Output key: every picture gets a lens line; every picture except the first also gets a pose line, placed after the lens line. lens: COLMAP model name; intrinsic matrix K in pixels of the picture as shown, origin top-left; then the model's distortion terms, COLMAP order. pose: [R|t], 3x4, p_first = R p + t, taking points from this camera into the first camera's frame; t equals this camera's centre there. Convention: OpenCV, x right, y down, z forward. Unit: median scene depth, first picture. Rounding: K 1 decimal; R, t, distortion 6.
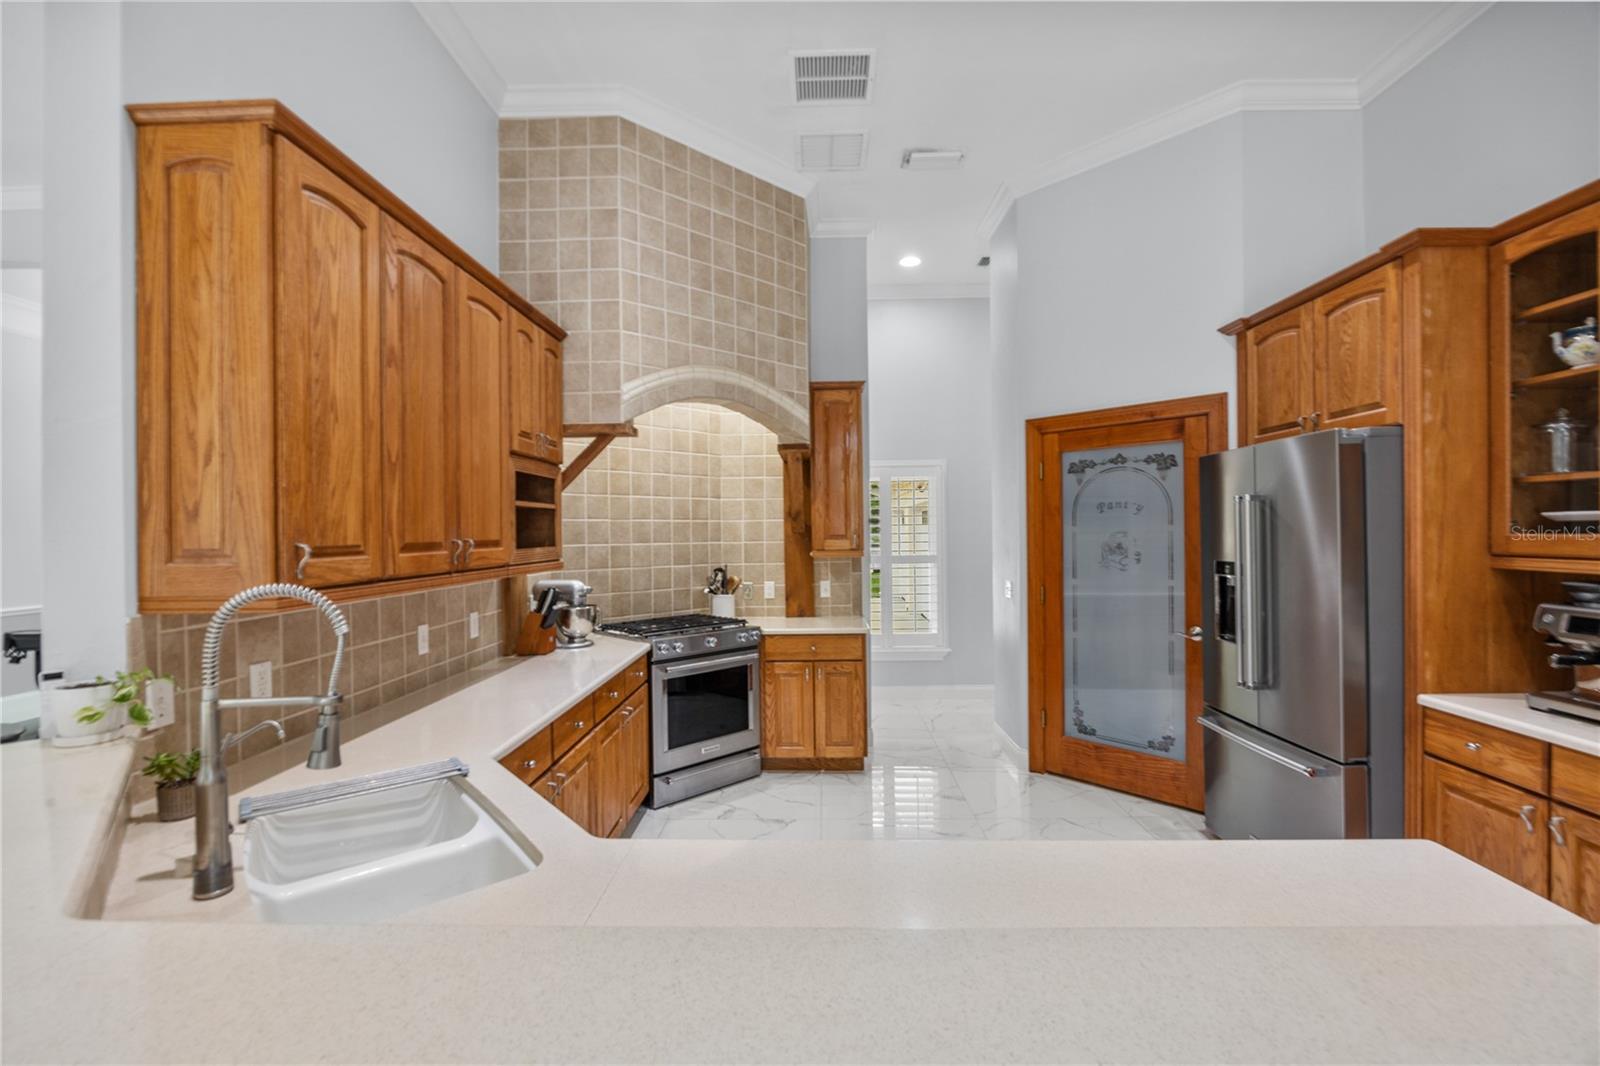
lens RADIAL K [[705.7, 0, 807.5], [0, 705.7, 532.3], [0, 0, 1]] dist [-0.015212, 0.001027]
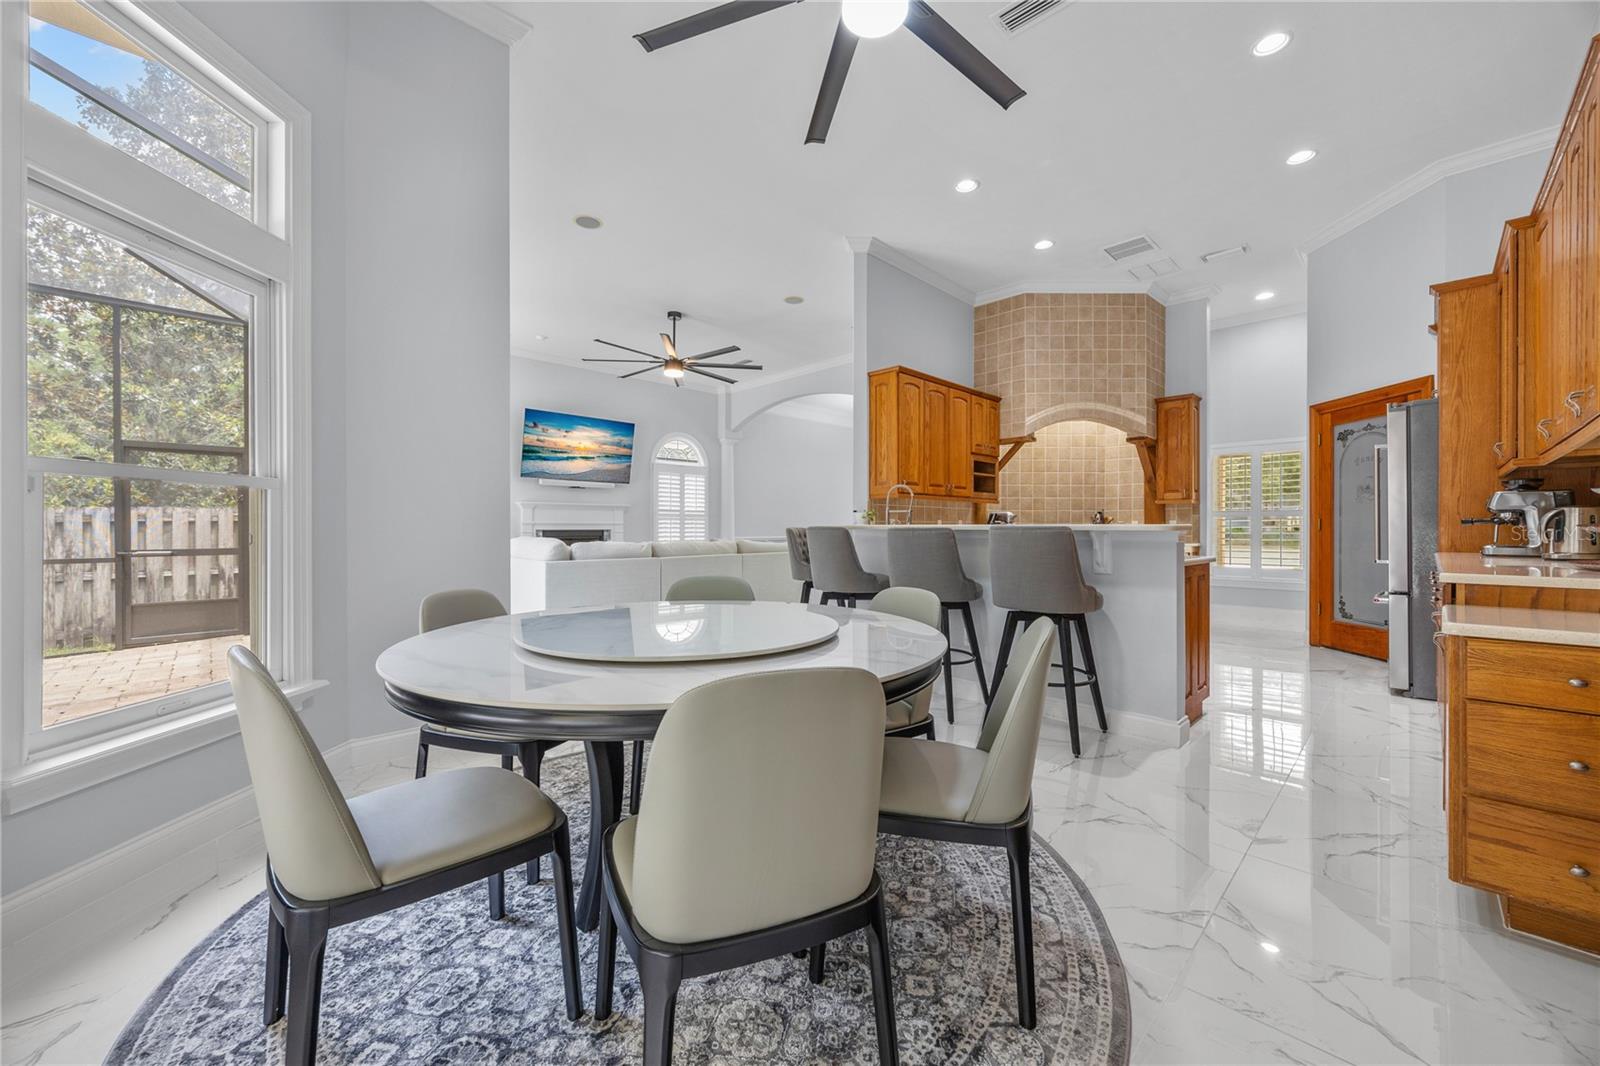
lens RADIAL K [[621.7, 0, 797.3], [0, 621.7, 529.0], [0, 0, 1]] dist [-0.001985, 0.000459]
pose [[0.712648, 0.011025, -0.701435, 0.519088], [-0.010406, 0.999933, 0.005144, 0.114643], [0.701445, 0.003633, 0.712715, -0.761754]]
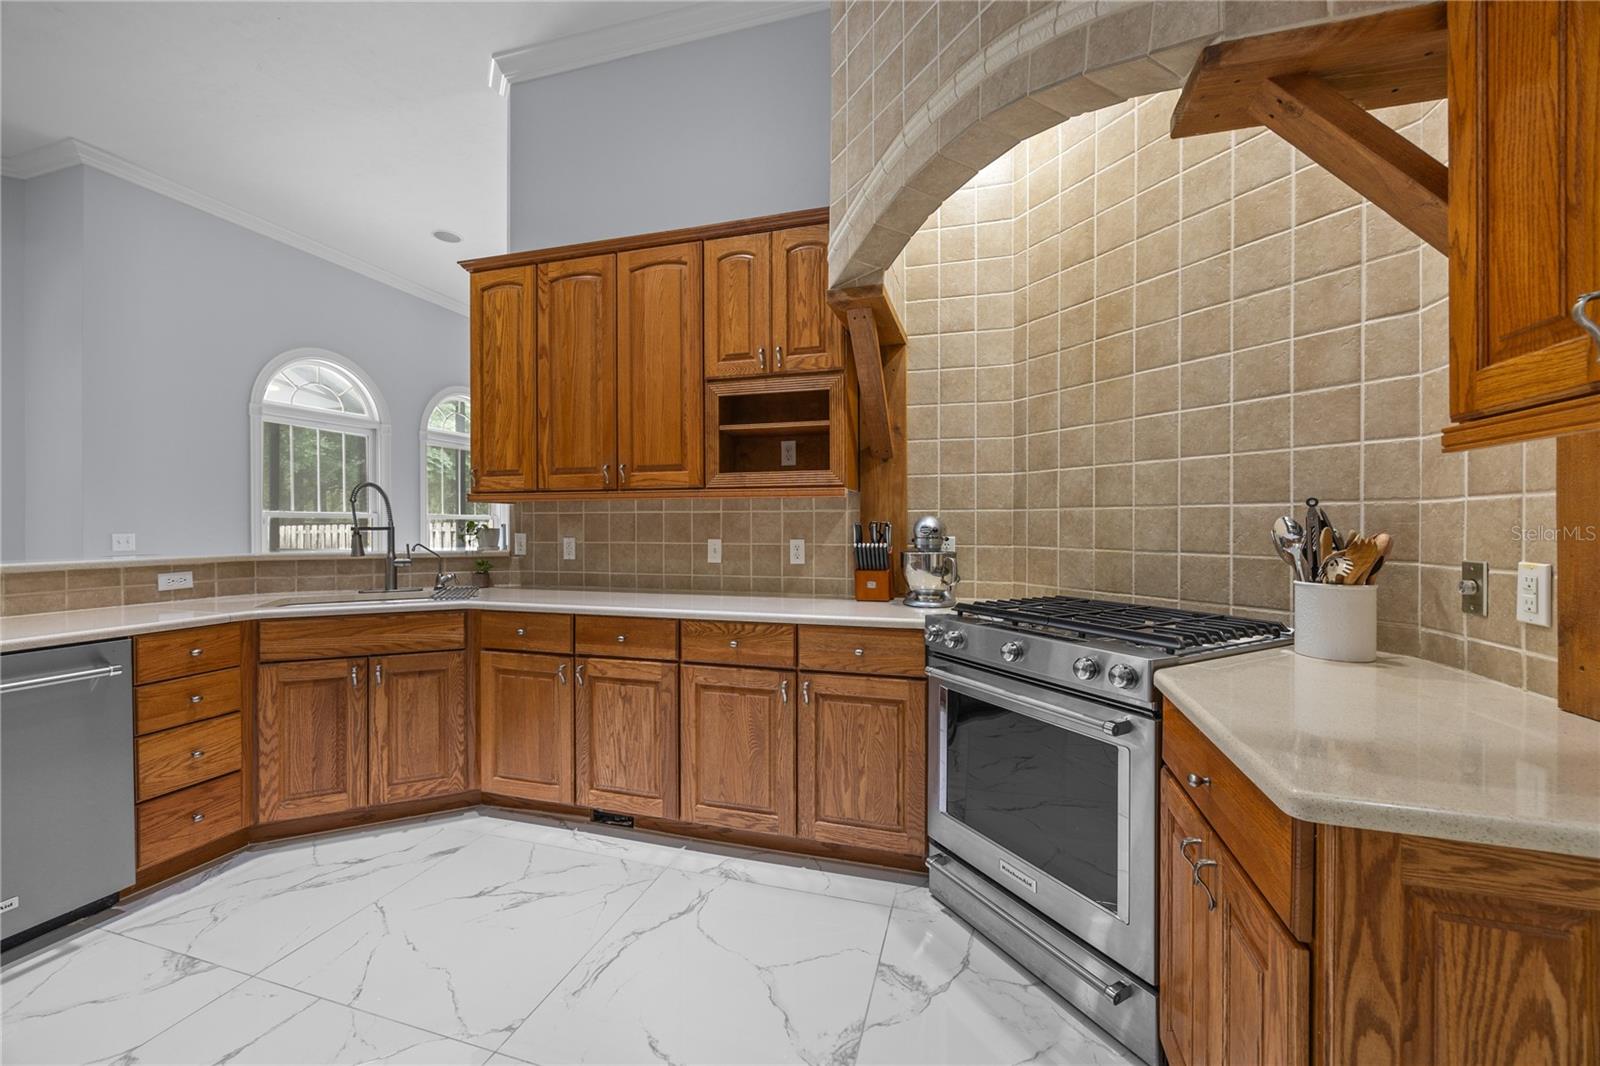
lens RADIAL K [[621.7, 0, 800.8], [0, 621.7, 525.1], [0, 0, 1]] dist [-0.001985, 0.000459]
pose [[-0.273383, 0.011627, -0.961835, 0.322287], [0.001211, 0.999930, 0.011744, 0.067735], [0.961904, 0.002046, -0.273378, 1.027062]]
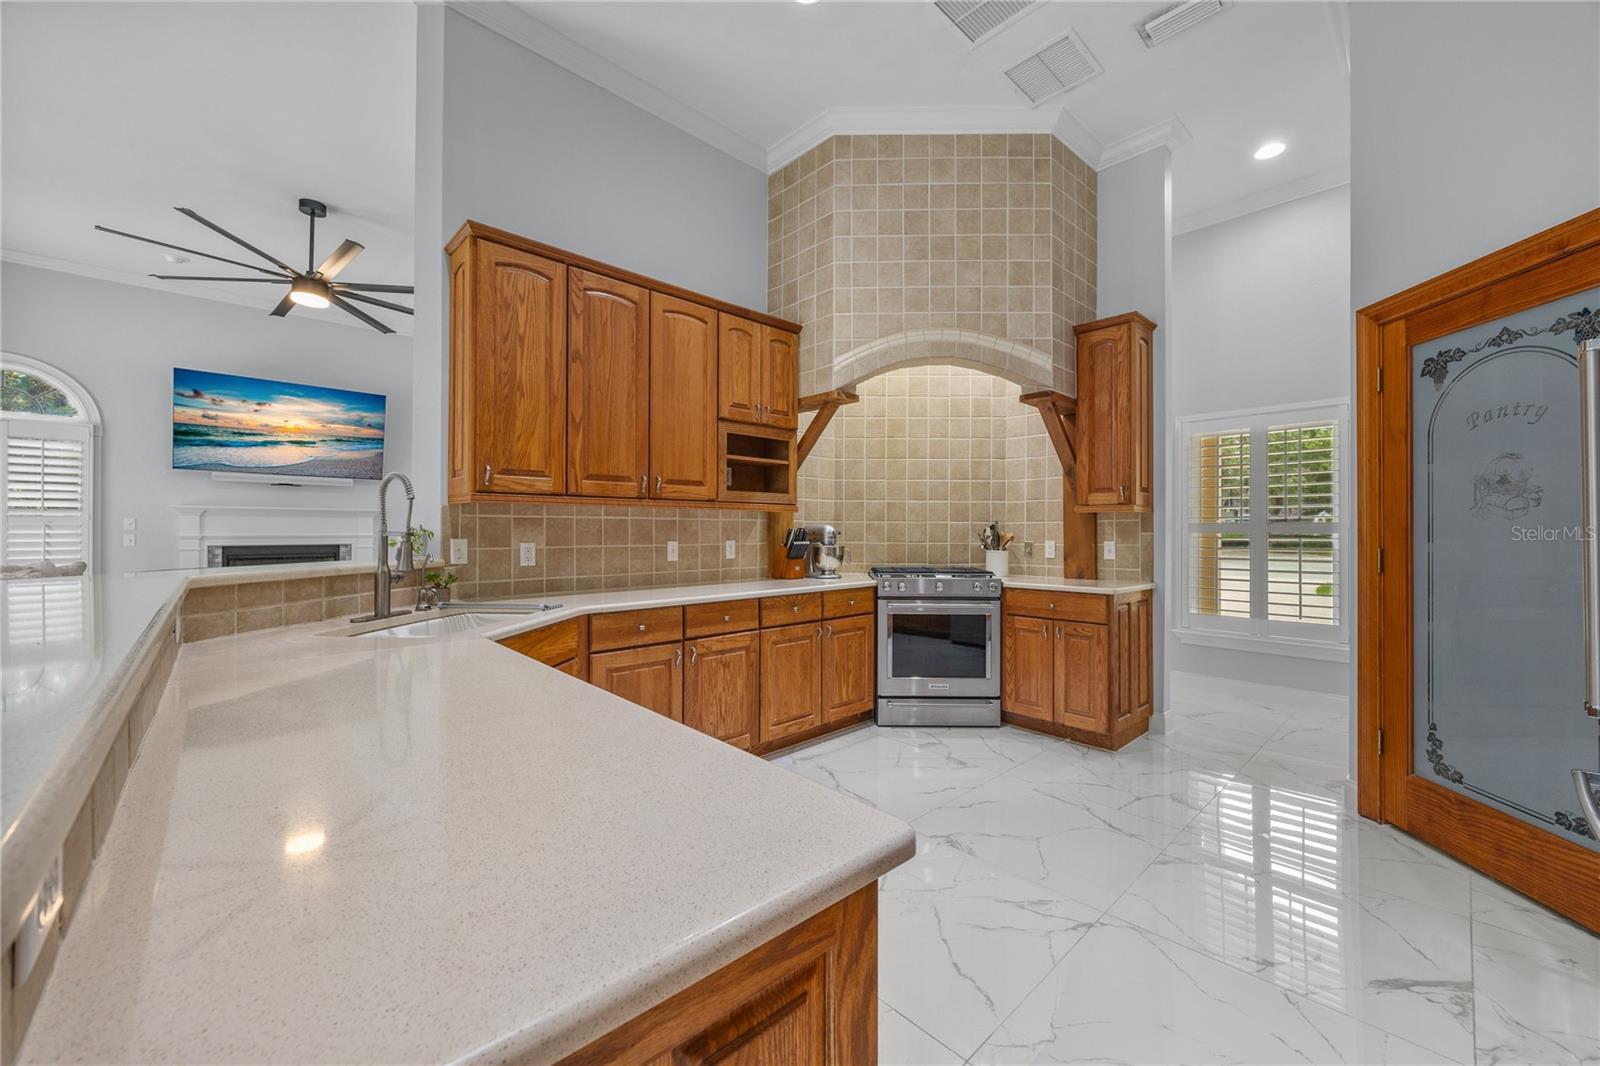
lens RADIAL K [[621.7, 0, 807.5], [0, 621.7, 526.4], [0, 0, 1]] dist [-0.001985, 0.000459]
pose [[0.703227, 0.008529, -0.710914, 0.413786], [-0.011549, 0.999933, 0.000573, 0.068759], [0.710871, 0.007808, 0.703279, 0.200726]]
